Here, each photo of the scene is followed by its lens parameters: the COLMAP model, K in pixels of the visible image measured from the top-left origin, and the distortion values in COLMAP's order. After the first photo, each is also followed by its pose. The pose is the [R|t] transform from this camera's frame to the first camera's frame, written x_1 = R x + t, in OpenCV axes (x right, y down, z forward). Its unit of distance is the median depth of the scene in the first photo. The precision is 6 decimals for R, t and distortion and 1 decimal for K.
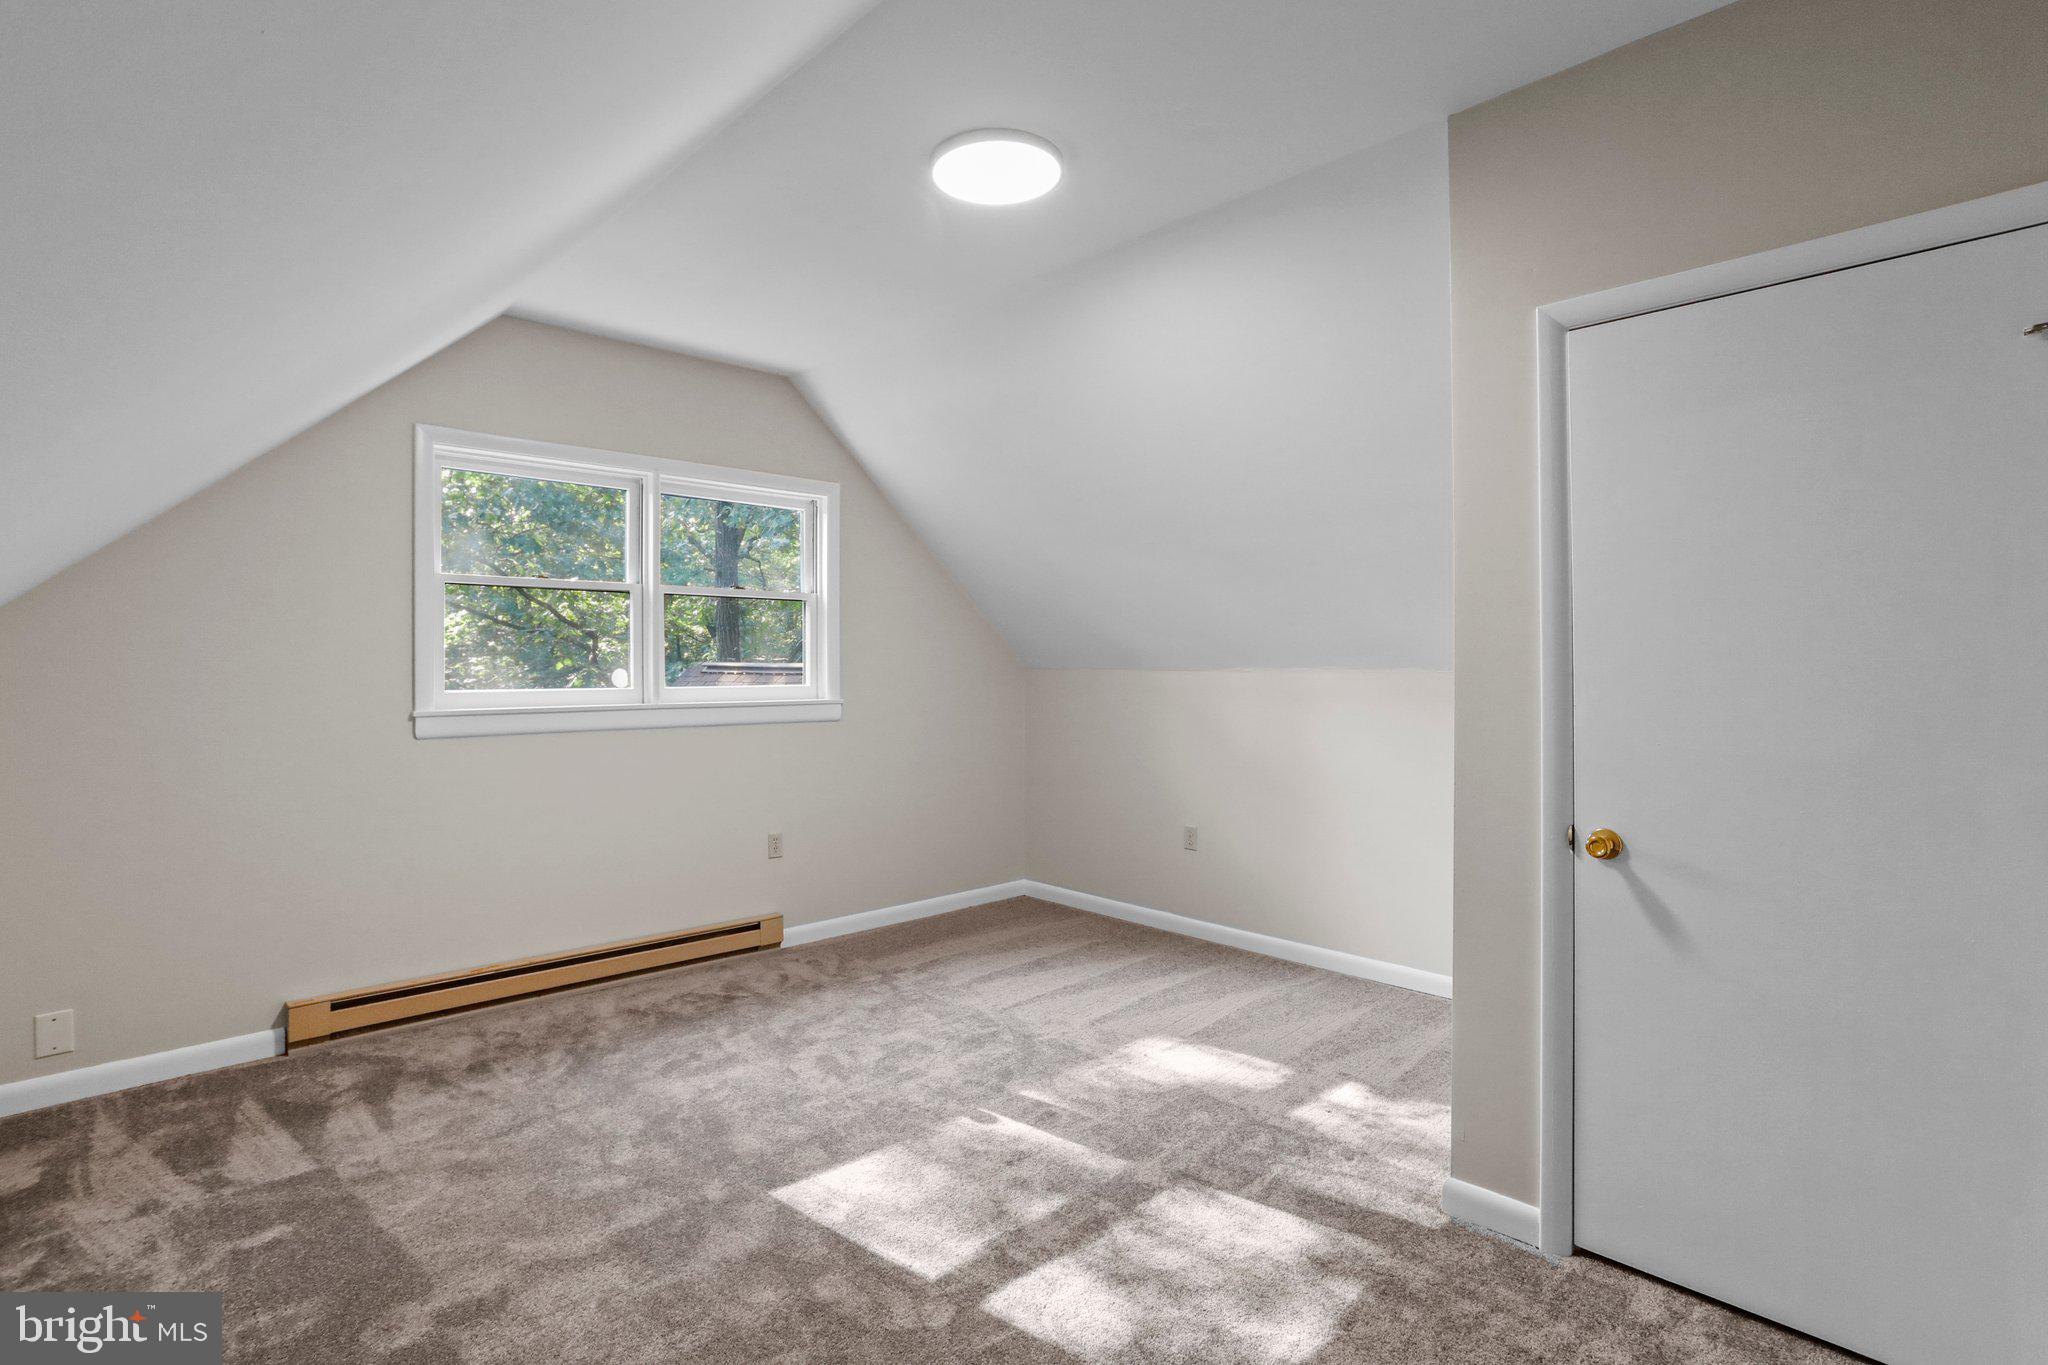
lens RADIAL K [[994.7, 0, 1018.8], [0, 994.7, 671.2], [0, 0, 1]] dist [-0.055293, 0.029060]
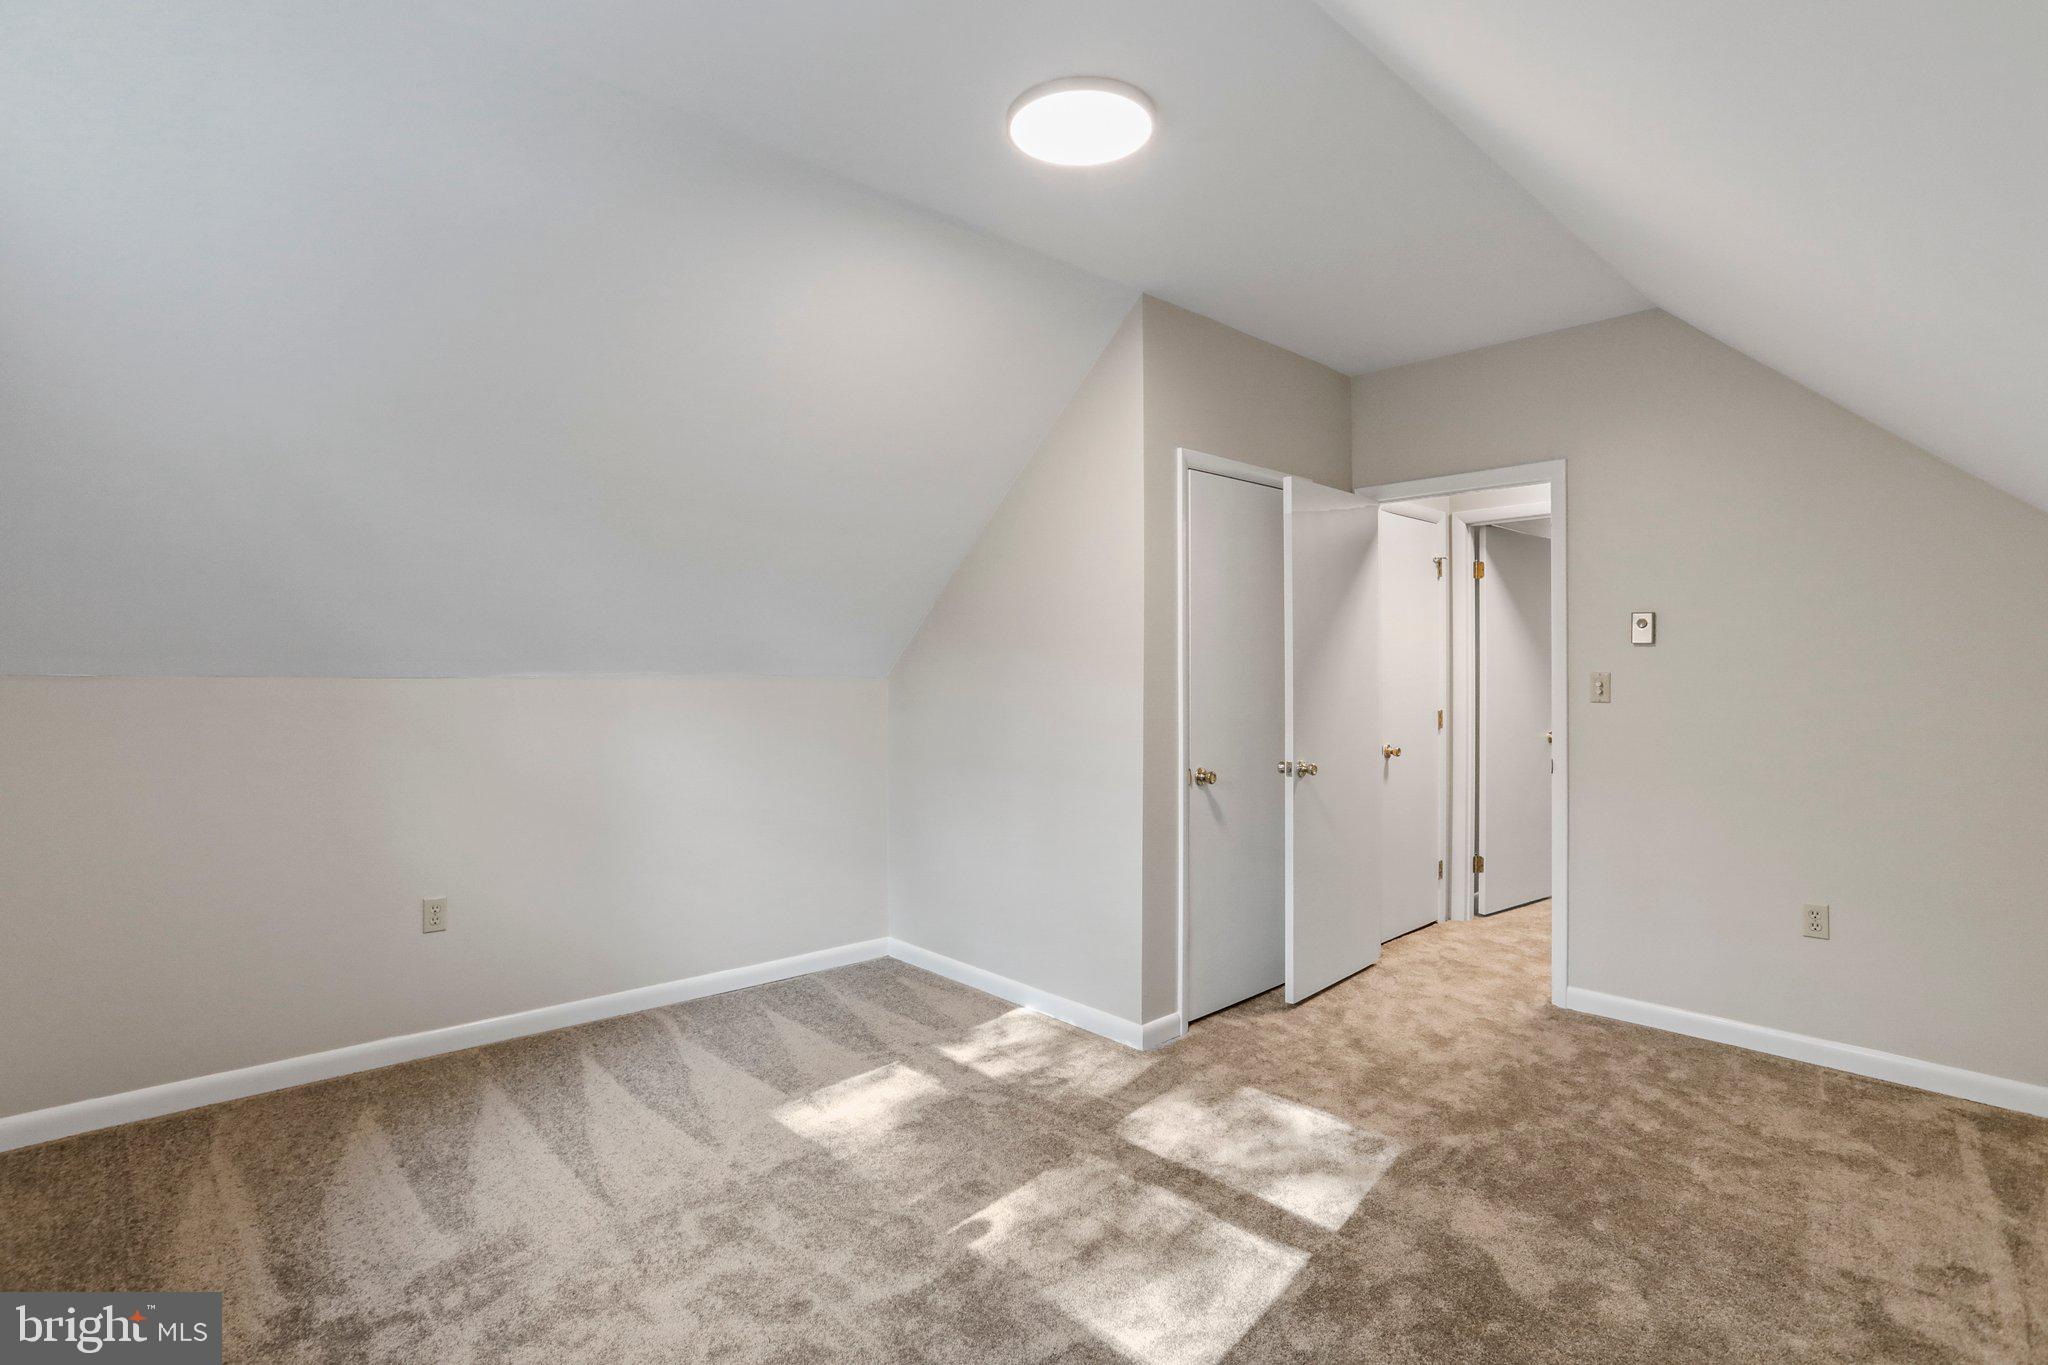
lens RADIAL K [[994.7, 0, 1018.8], [0, 994.7, 671.2], [0, 0, 1]] dist [-0.055293, 0.029060]
pose [[0.019294, 0.005702, 0.999798, -0.745596], [0.000195, 0.999984, -0.005706, 0.001363], [-0.999814, 0.000305, 0.019292, 0.842903]]
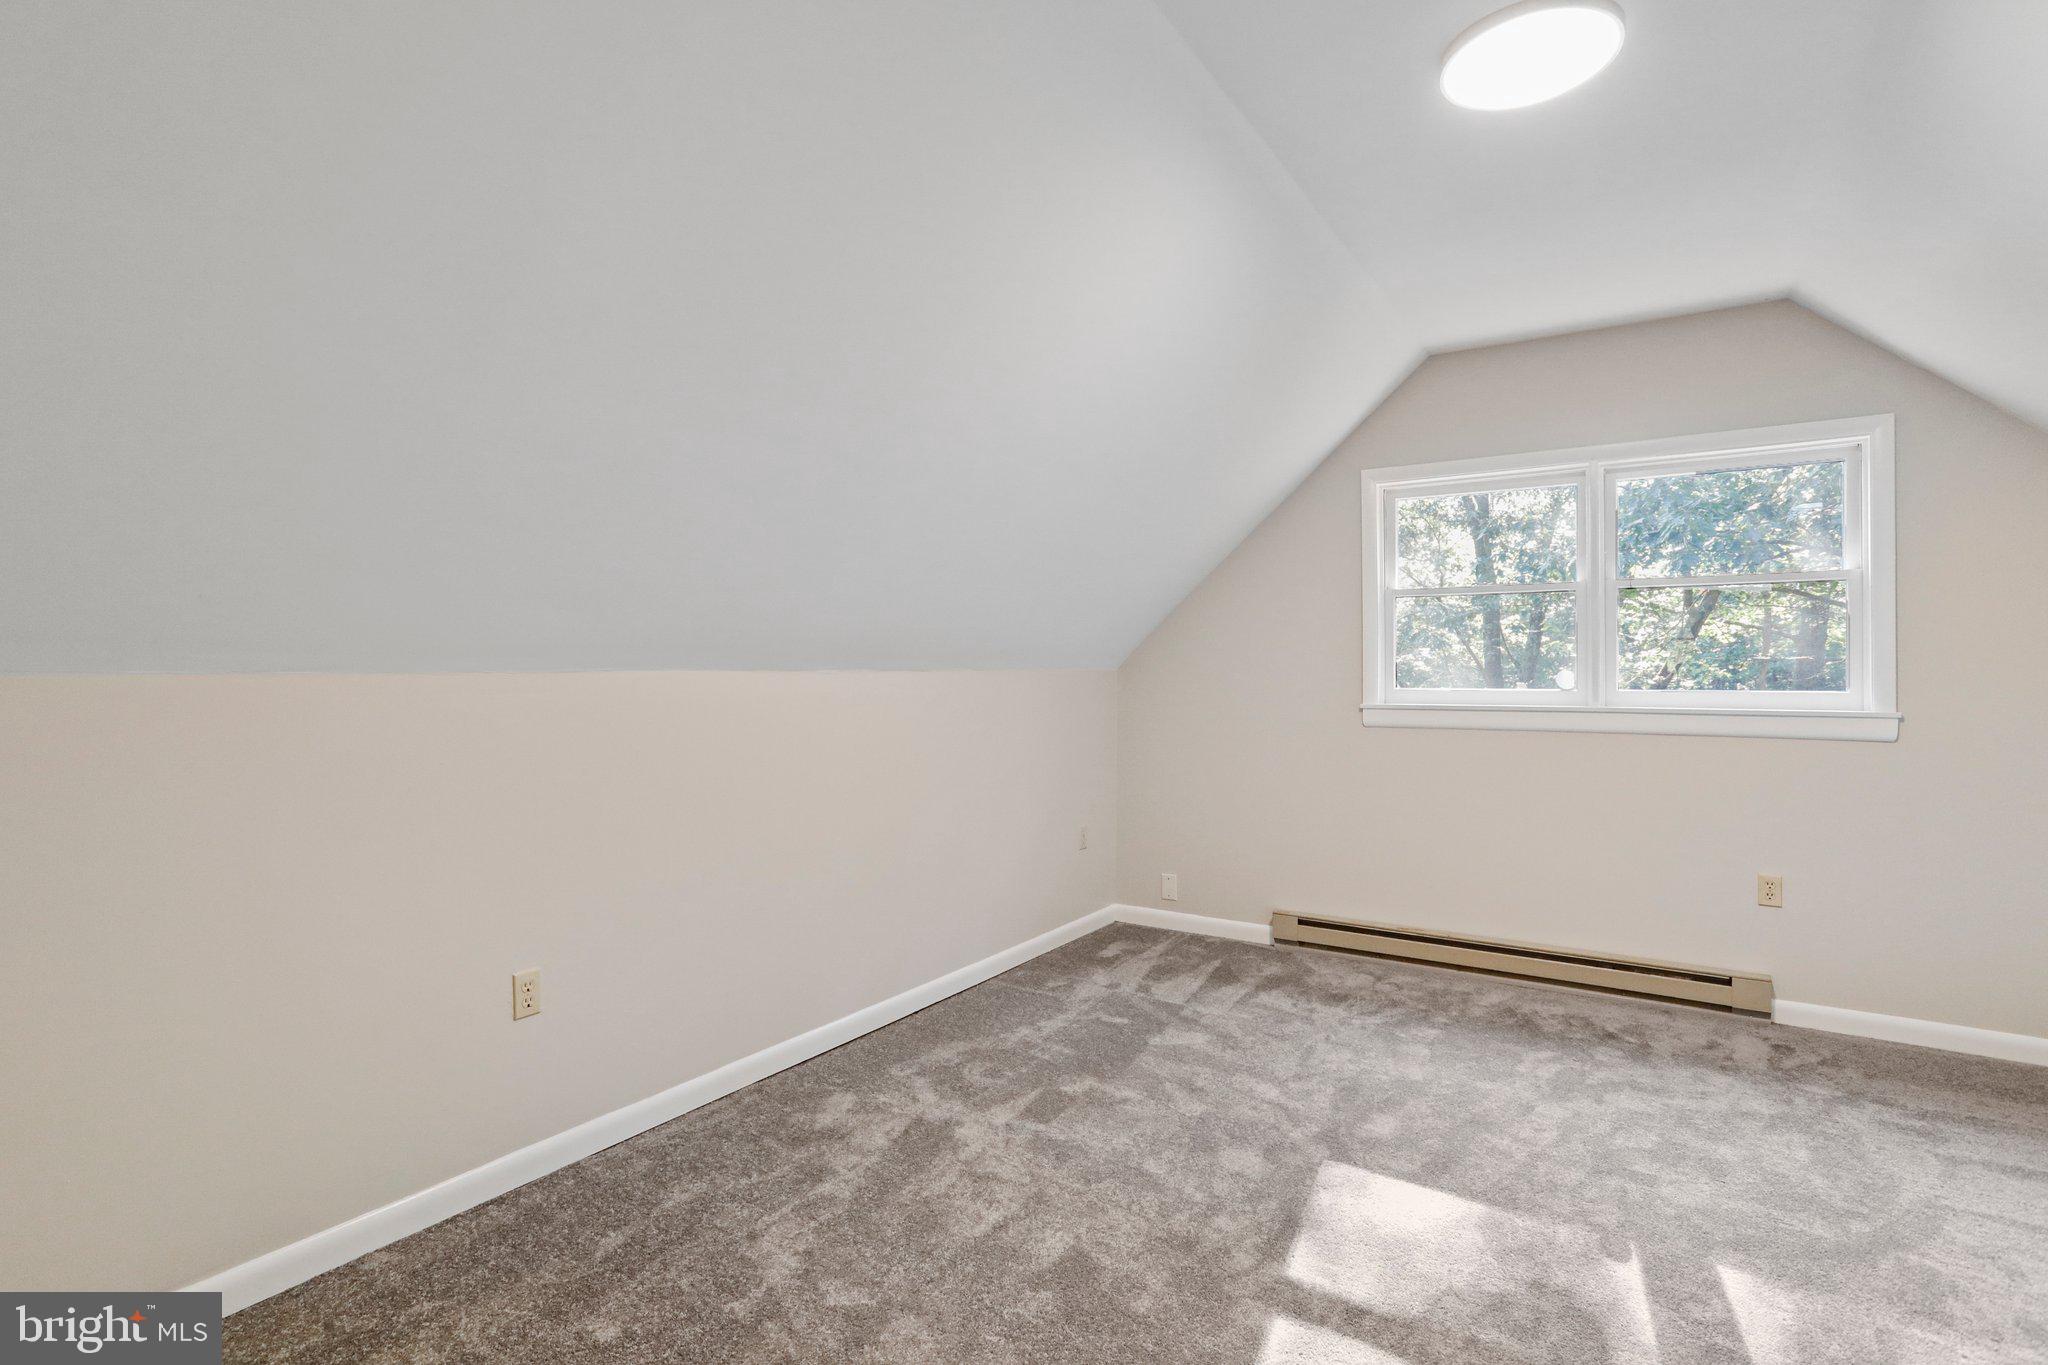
lens RADIAL K [[994.7, 0, 1018.8], [0, 994.7, 671.2], [0, 0, 1]] dist [-0.055293, 0.029060]
pose [[0.208454, 0.000954, -0.978032, 0.543953], [-0.003463, 0.999994, 0.000238, 0.001197], [0.978026, 0.003337, 0.208456, 0.337458]]
